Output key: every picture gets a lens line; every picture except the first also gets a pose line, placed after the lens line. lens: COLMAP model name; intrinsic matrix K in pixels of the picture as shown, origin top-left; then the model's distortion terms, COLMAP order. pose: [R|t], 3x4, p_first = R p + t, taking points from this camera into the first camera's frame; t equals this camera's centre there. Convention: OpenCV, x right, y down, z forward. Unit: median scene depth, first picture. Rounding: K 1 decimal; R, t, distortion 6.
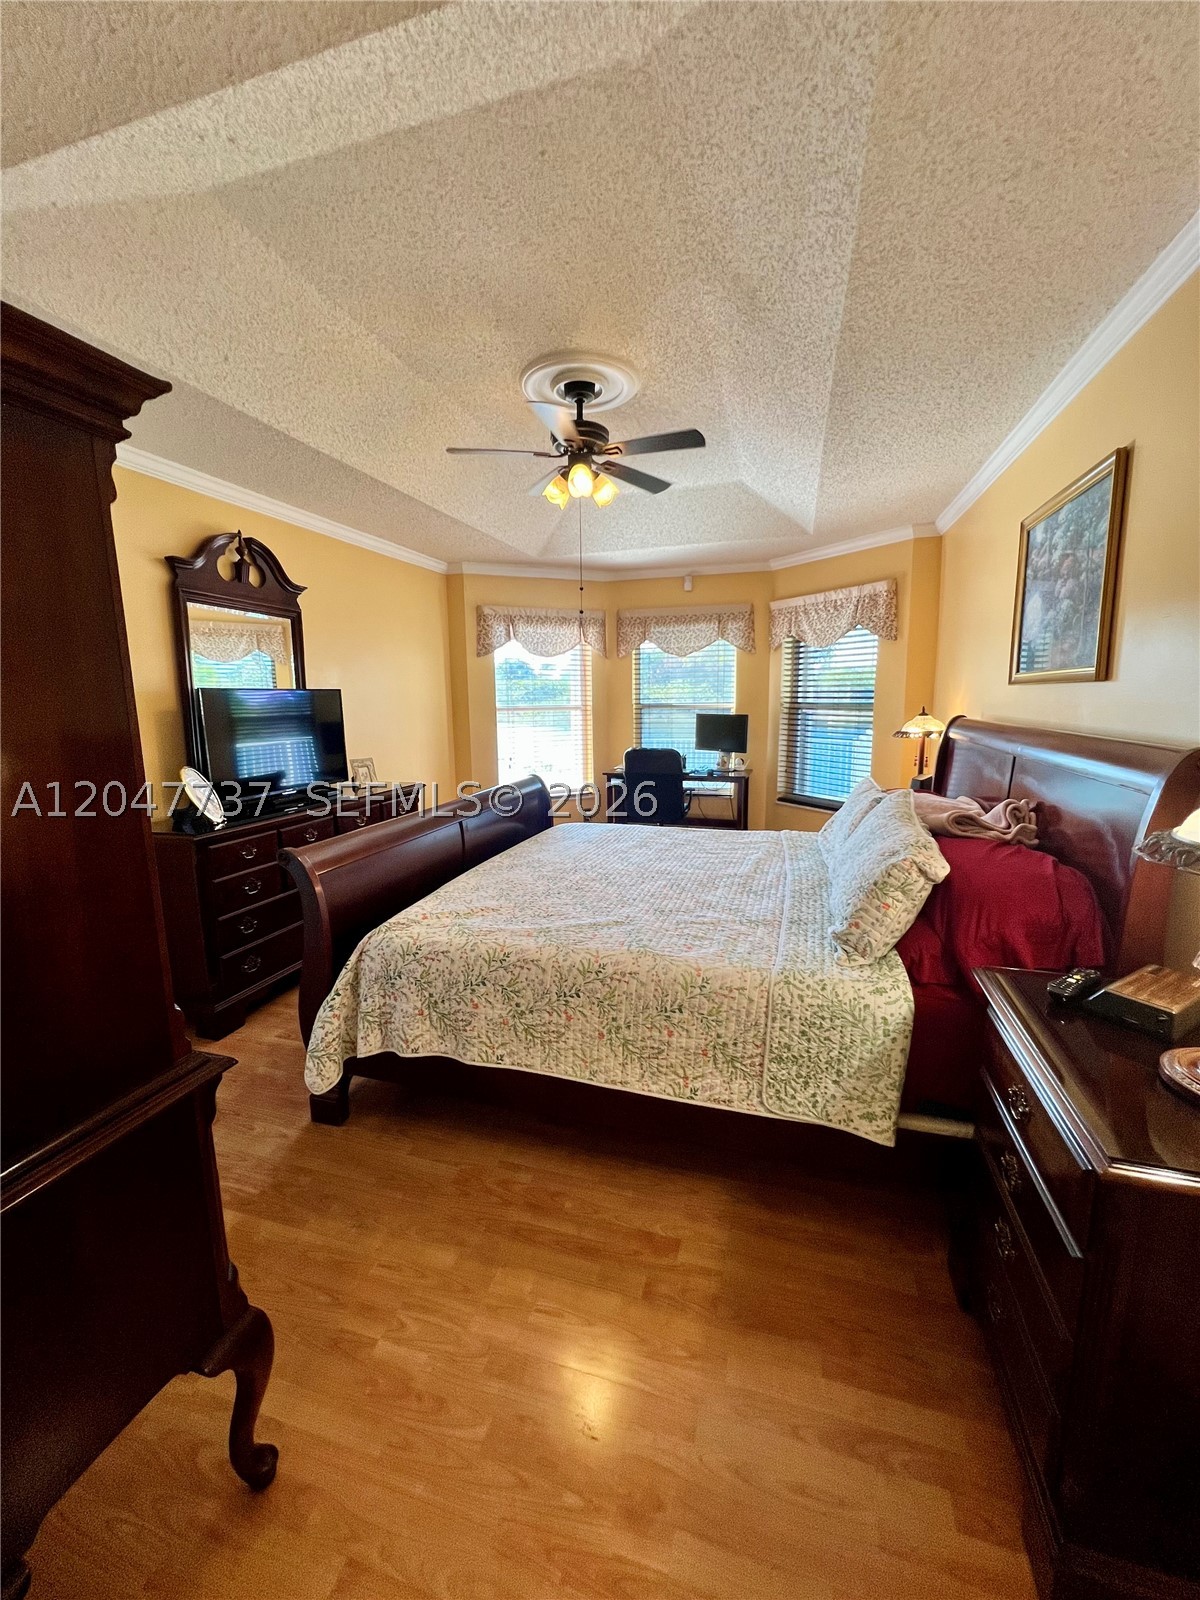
lens RADIAL K [[637.9, 0, 603.6], [0, 637.9, 797.3], [0, 0, 1]] dist [-0.003515, -0.000134]
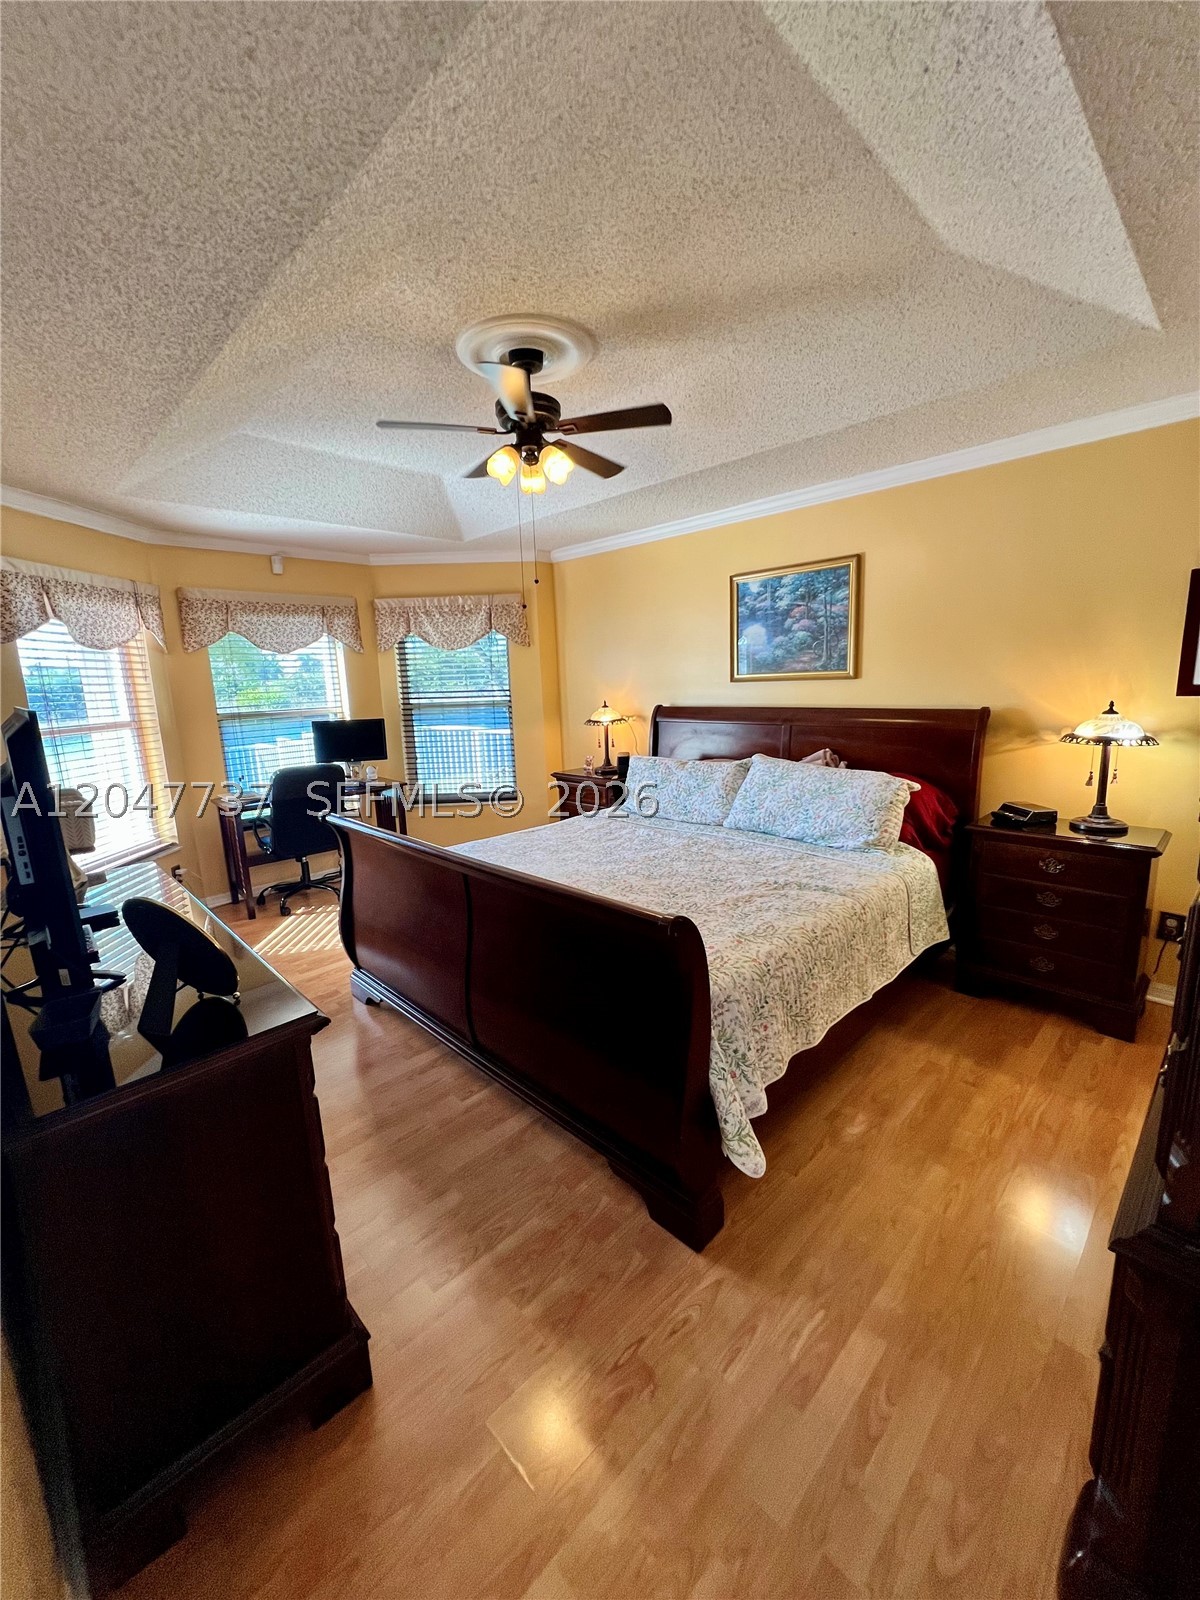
lens RADIAL K [[637.9, 0, 603.6], [0, 637.9, 797.3], [0, 0, 1]] dist [-0.003515, -0.000134]
pose [[0.484253, -0.166347, 0.858969, -0.516146], [0.167151, 0.981266, 0.095798, -0.060889], [-0.858813, 0.097187, 0.502986, 0.311093]]
